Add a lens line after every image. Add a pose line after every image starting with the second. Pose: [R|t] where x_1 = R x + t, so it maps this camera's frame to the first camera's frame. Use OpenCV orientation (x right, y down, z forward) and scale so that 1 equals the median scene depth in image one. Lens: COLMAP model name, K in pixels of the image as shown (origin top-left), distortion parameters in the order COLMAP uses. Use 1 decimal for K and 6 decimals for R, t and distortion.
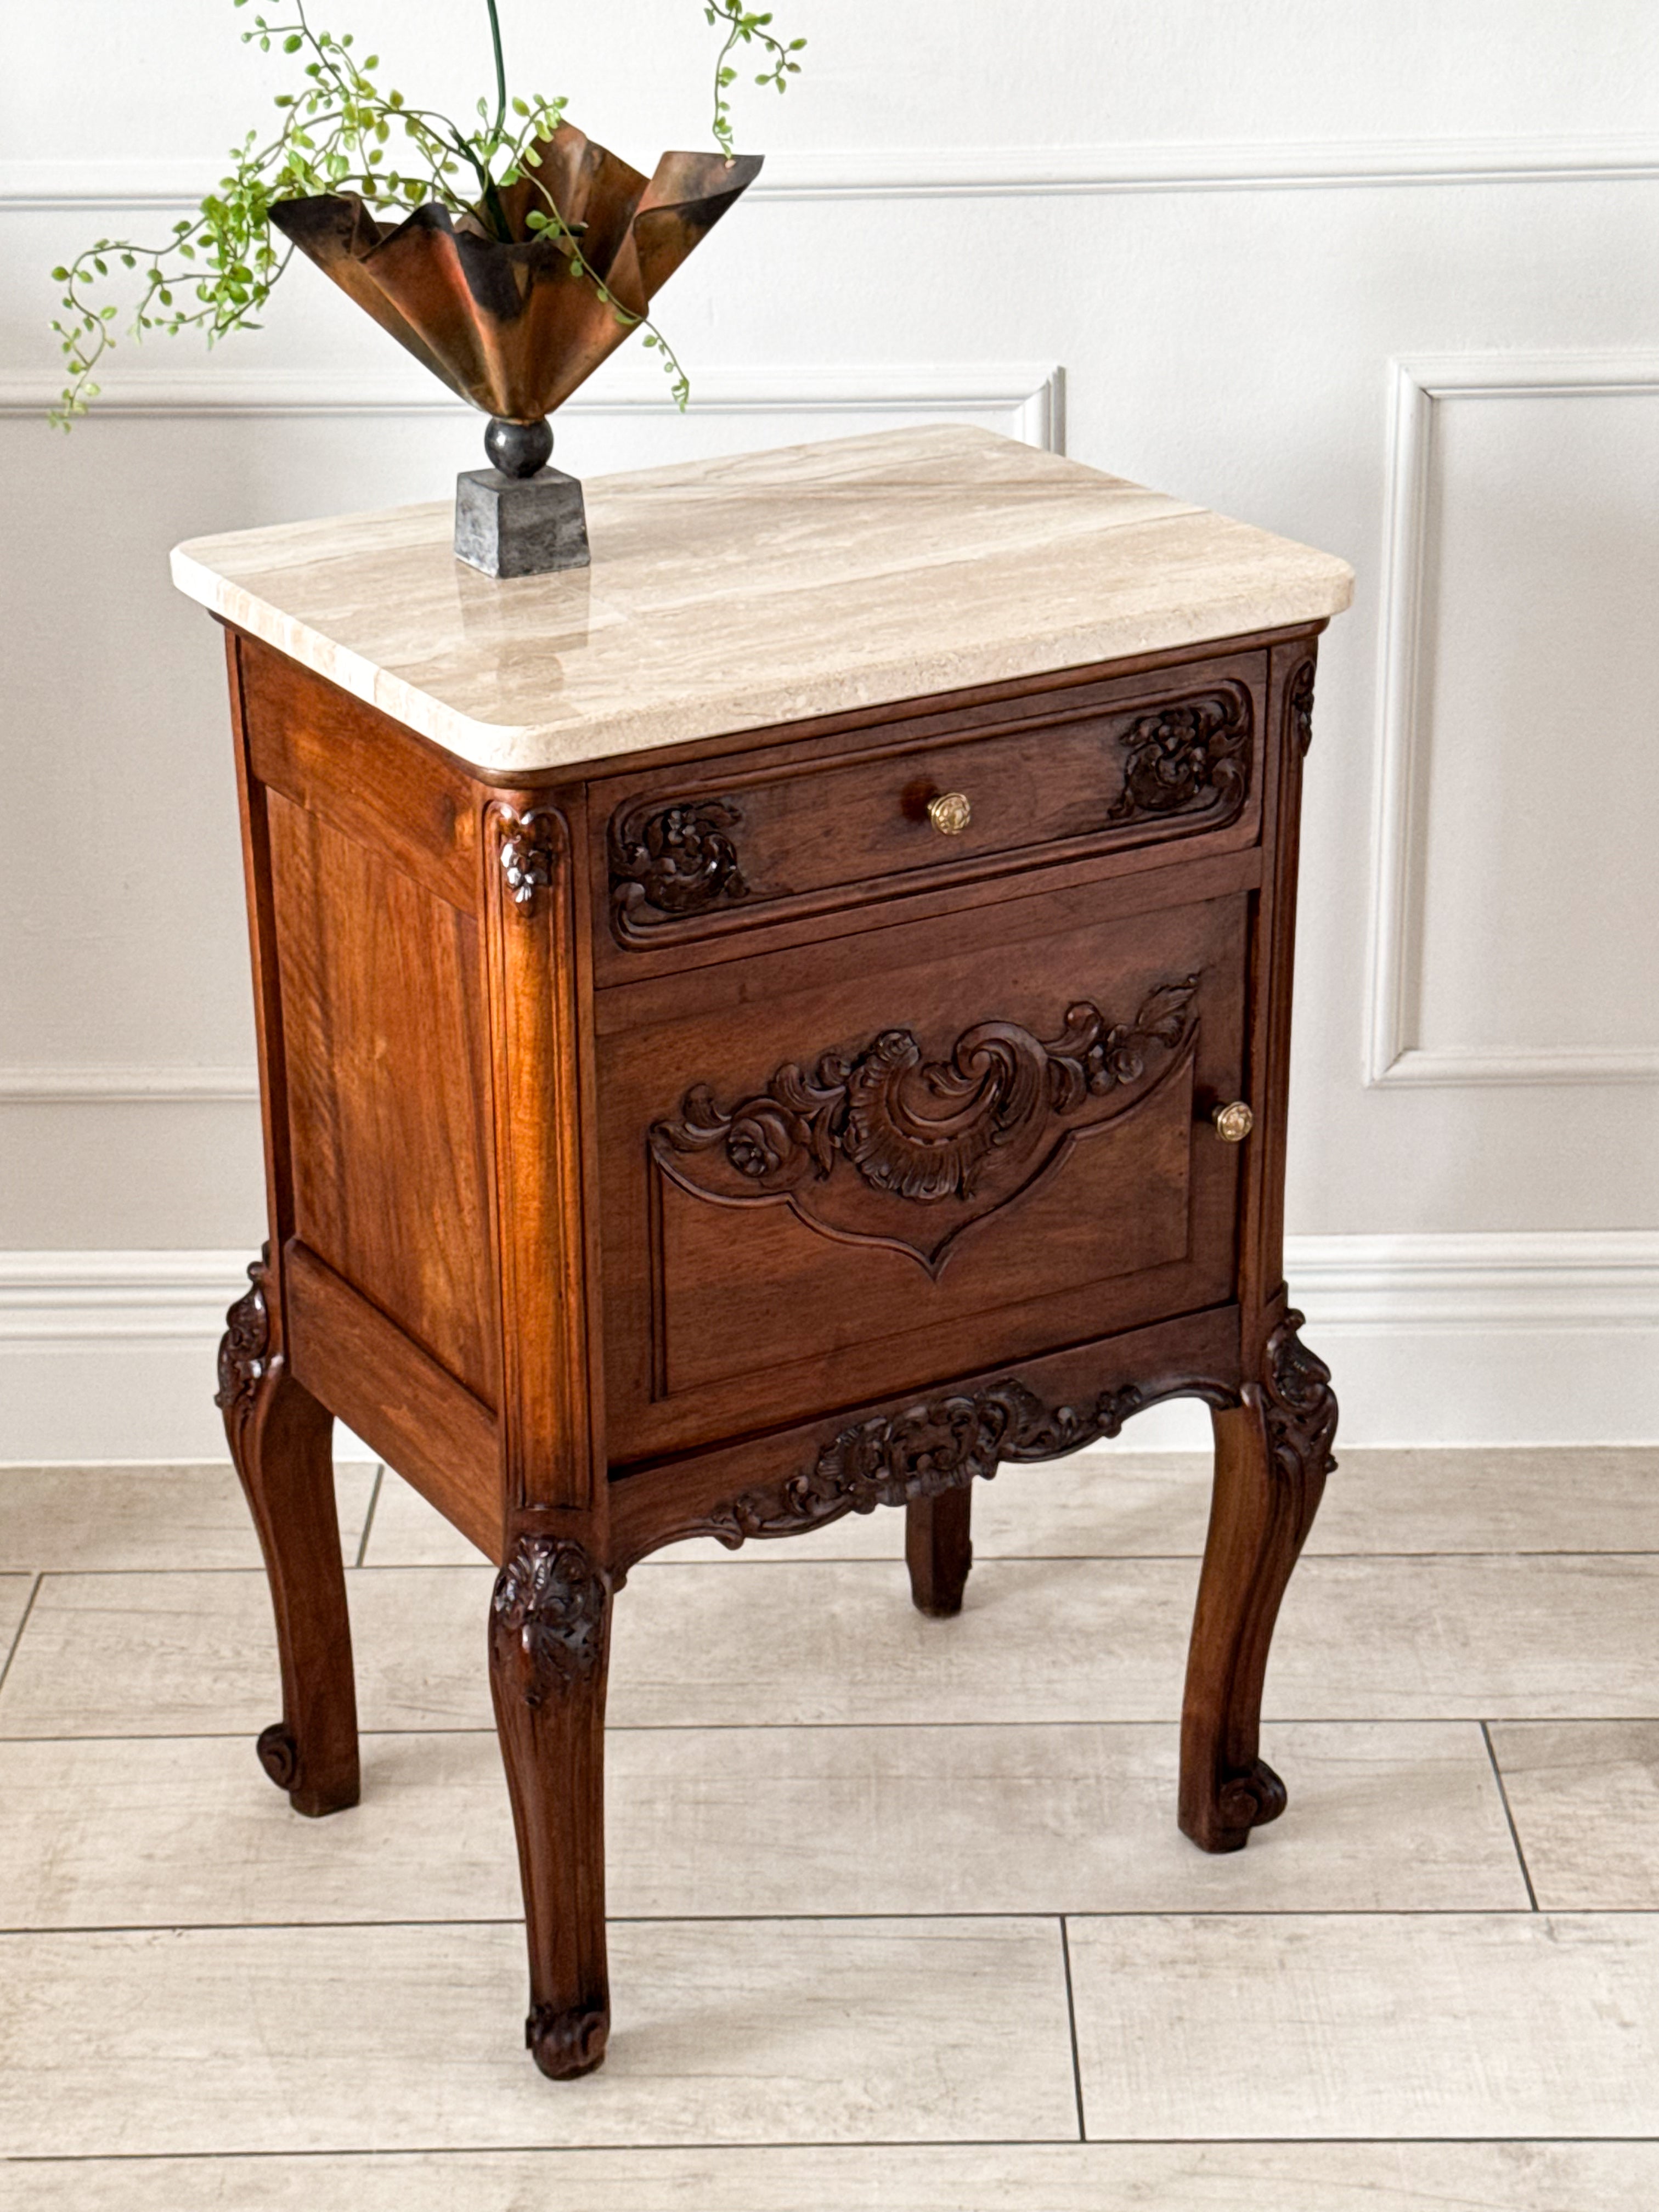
lens RADIAL K [[4165.0, 0, 837.0], [0, 4165.0, 1114.5], [0, 0, 1]] dist [0.141015, 0.027860]
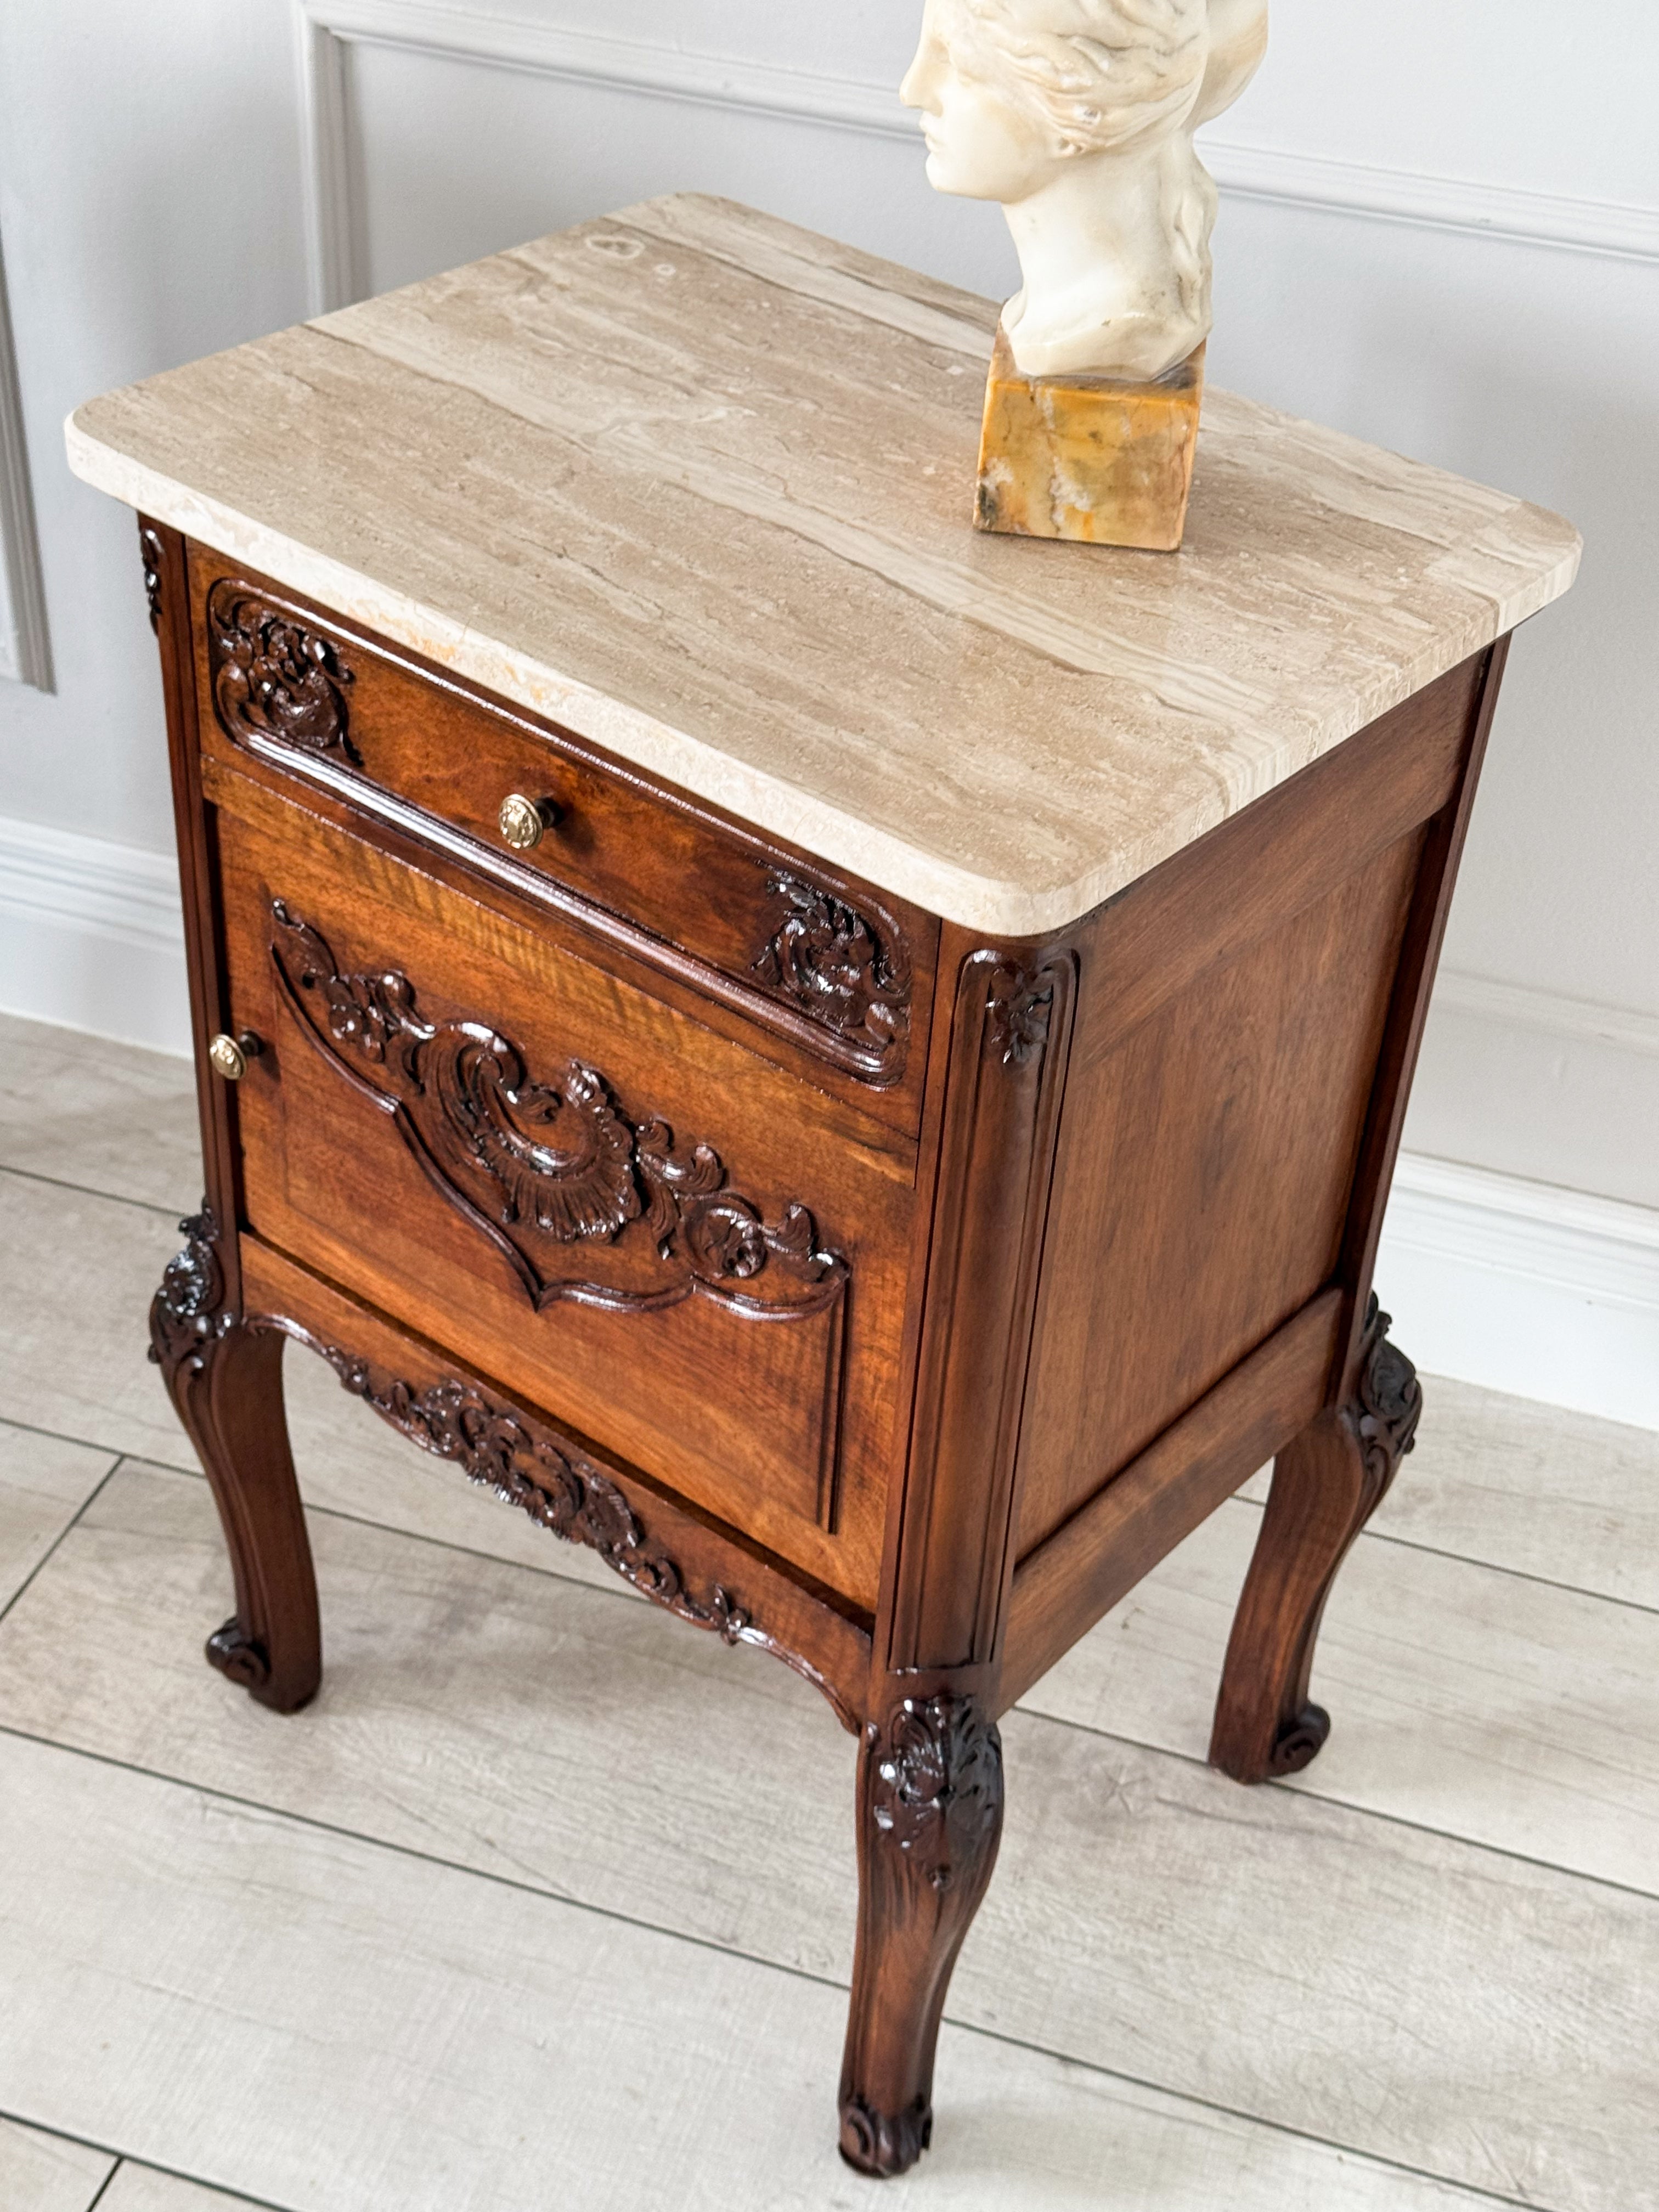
lens RADIAL K [[3082.9, 0, 864.4], [0, 3082.9, 1068.3], [0, 0, 1]] dist [0.123857, -0.011958]
pose [[0.949105, 0.240303, -0.203604, 0.530963], [-0.181473, 0.945581, 0.270081, -0.202603], [0.257426, -0.219386, 0.941064, 0.449747]]
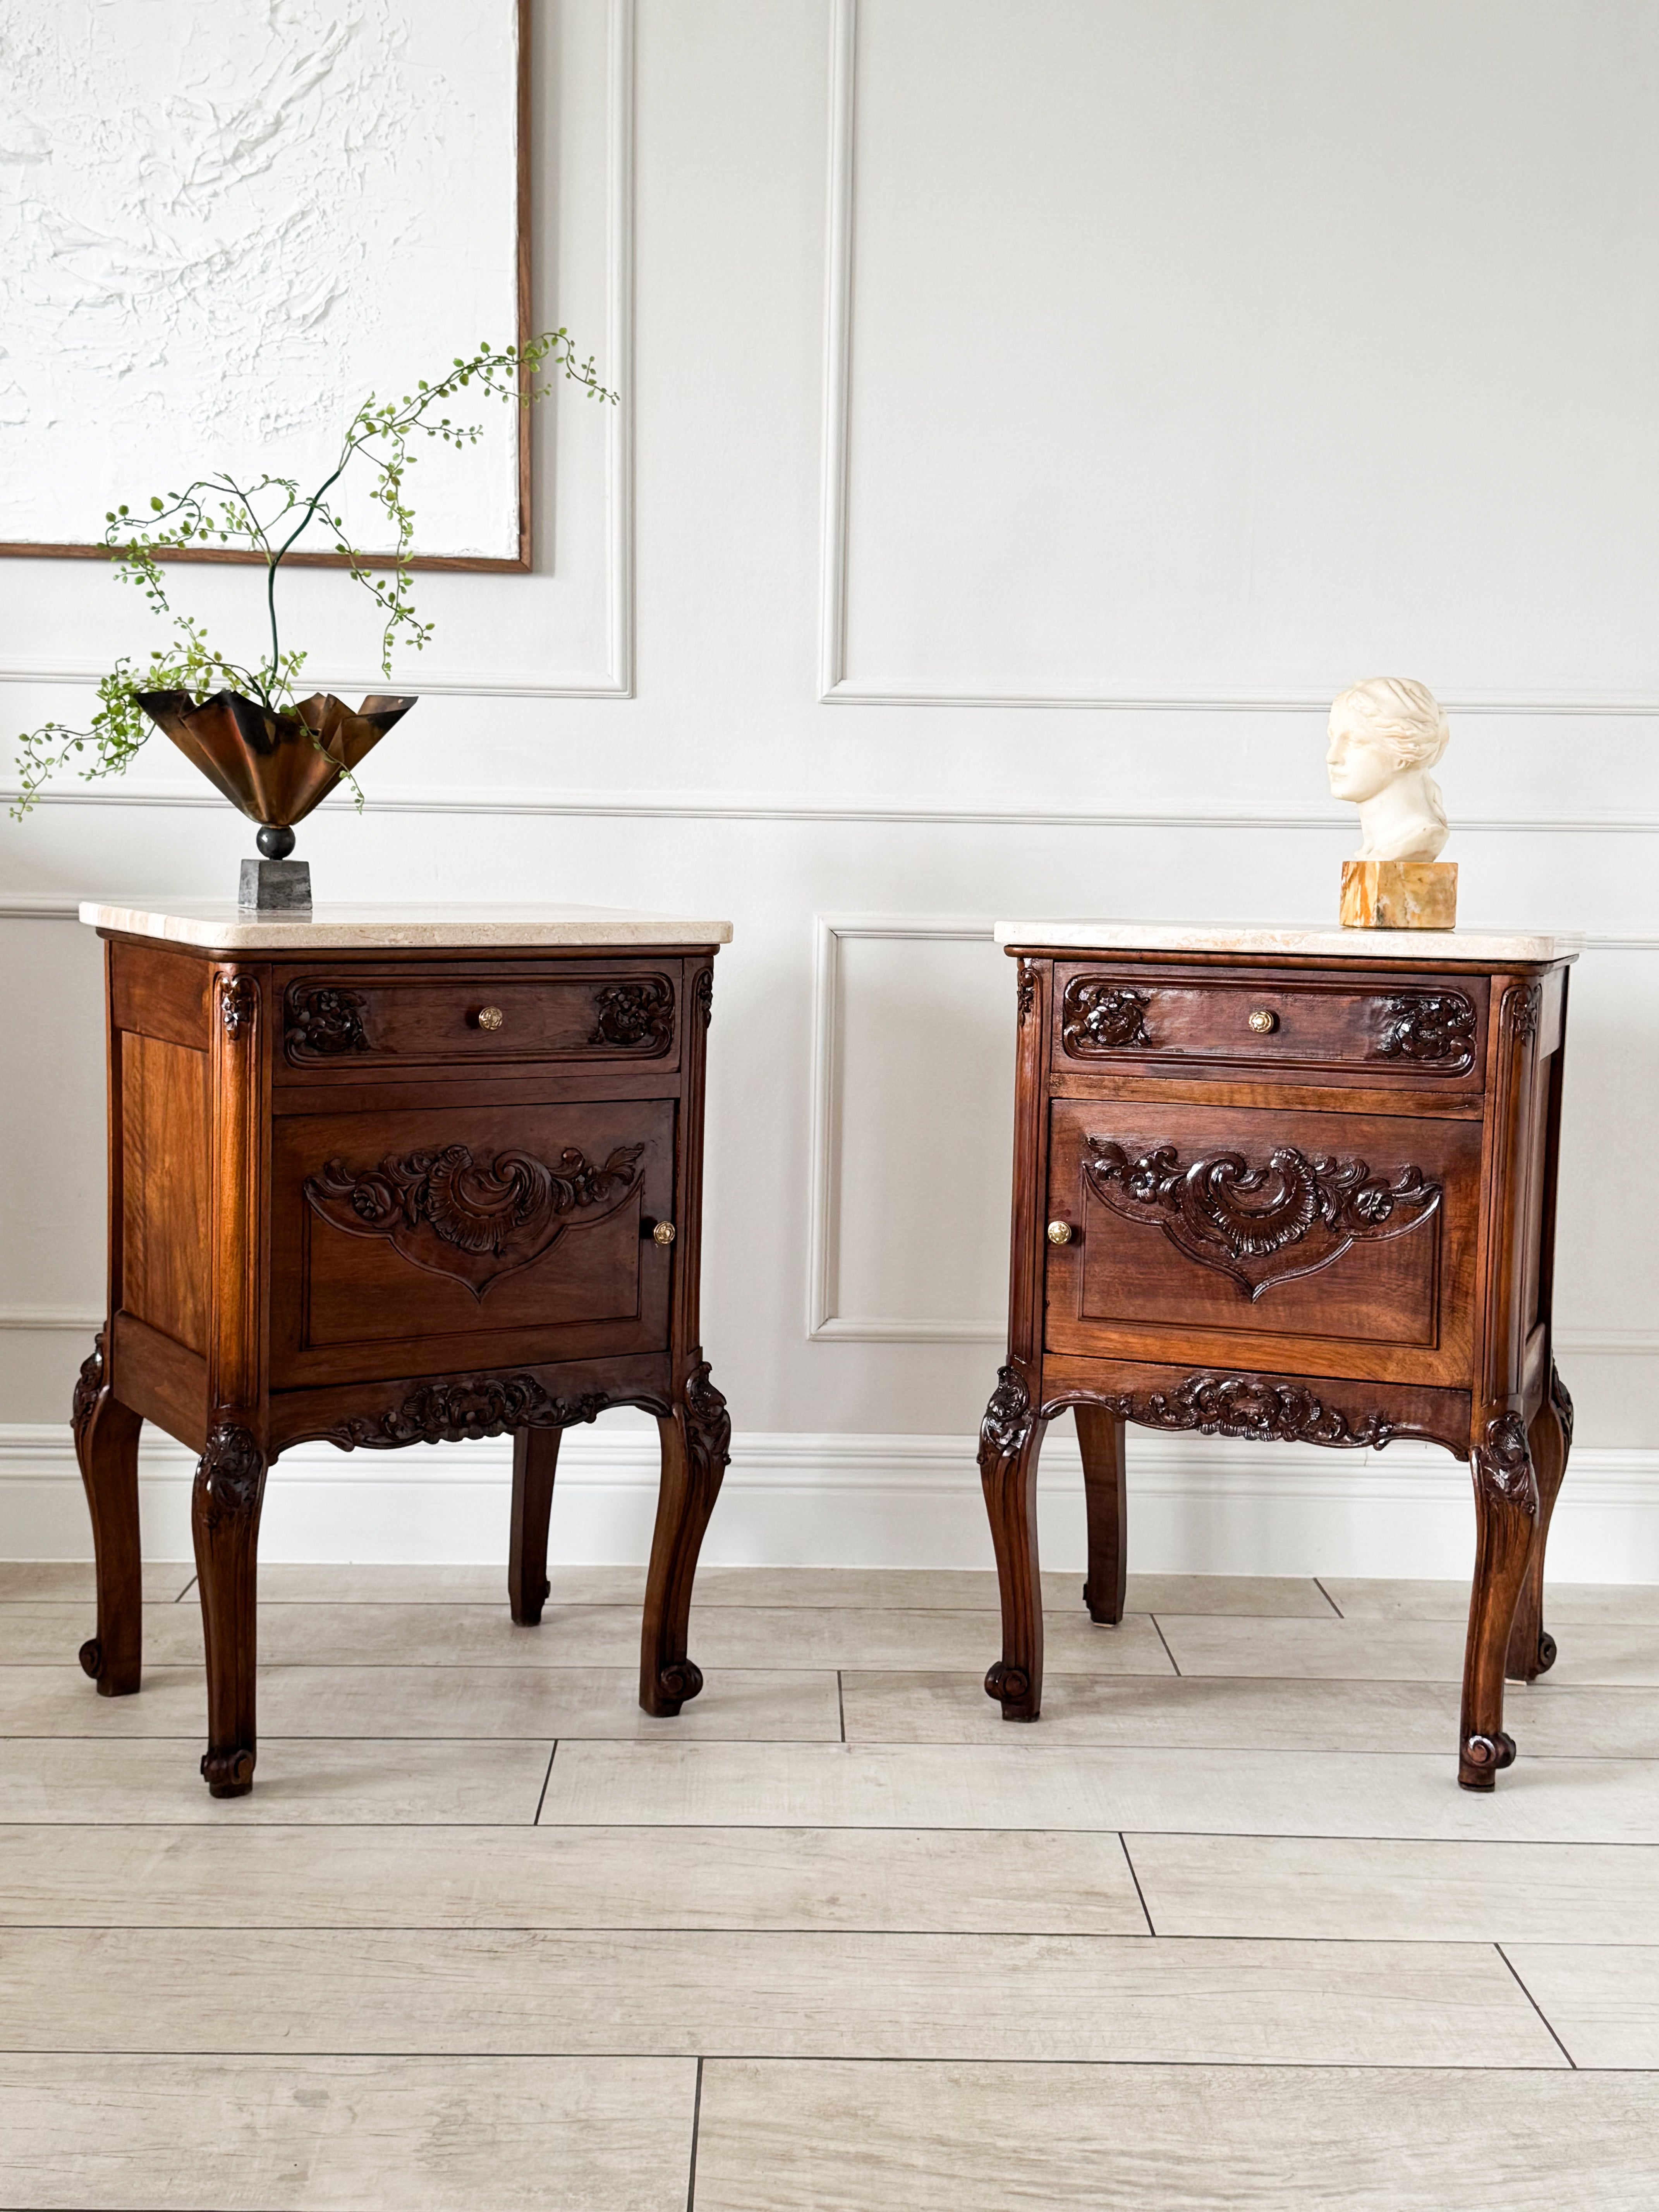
lens RADIAL K [[2615.5, 0, 839.6], [0, 2615.5, 1092.8], [0, 0, 1]] dist [0.188561, -0.389120]
pose [[0.999120, 0.032537, 0.026471, 0.142160], [-0.023709, 0.958682, -0.283490, 0.263783], [-0.034602, 0.282613, 0.958610, -0.077892]]
